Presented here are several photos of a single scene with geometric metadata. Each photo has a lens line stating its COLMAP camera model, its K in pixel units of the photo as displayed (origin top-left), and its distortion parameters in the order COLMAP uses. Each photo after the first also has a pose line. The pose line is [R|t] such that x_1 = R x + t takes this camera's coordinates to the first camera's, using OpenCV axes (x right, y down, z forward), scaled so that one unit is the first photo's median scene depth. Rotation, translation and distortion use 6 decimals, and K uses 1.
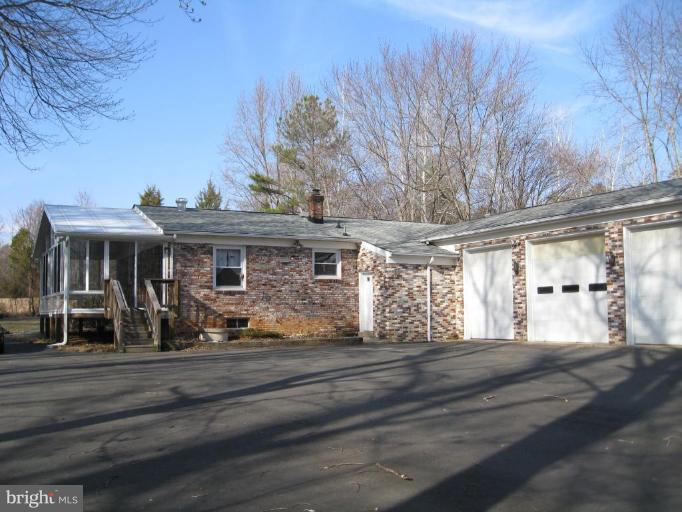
lens RADIAL K [[702.5, 0, 340.3], [0, 702.5, 259.2], [0, 0, 1]] dist [-0.109110, 0.017195]
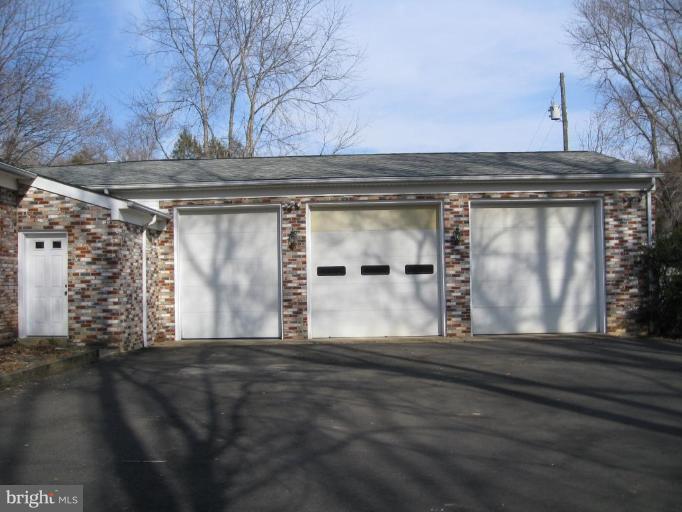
lens RADIAL K [[702.5, 0, 340.3], [0, 702.5, 259.2], [0, 0, 1]] dist [-0.109110, 0.017195]
pose [[0.516309, 0.029422, 0.855897, -0.357598], [-0.056458, 0.998405, -0.000264, 0.030517], [-0.854540, -0.048186, 0.517146, 0.577445]]
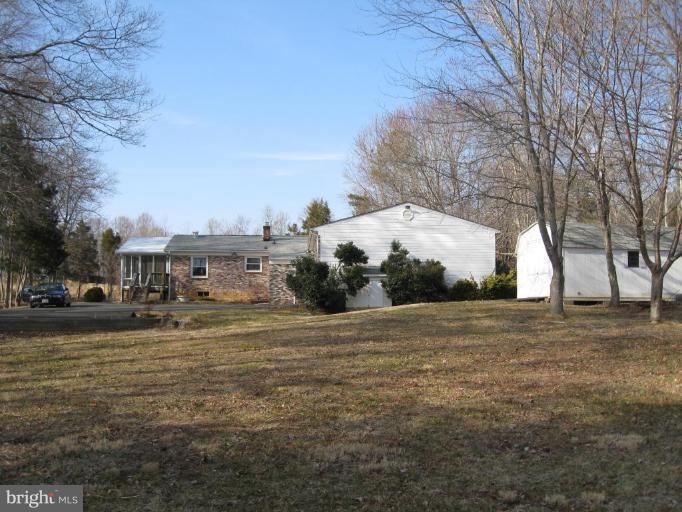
lens RADIAL K [[702.5, 0, 340.3], [0, 702.5, 259.2], [0, 0, 1]] dist [-0.109110, 0.017195]
pose [[0.931328, -0.011980, -0.363984, 1.010116], [0.016021, 0.999839, 0.008086, -0.020832], [0.363829, -0.013362, 0.931370, -0.775149]]
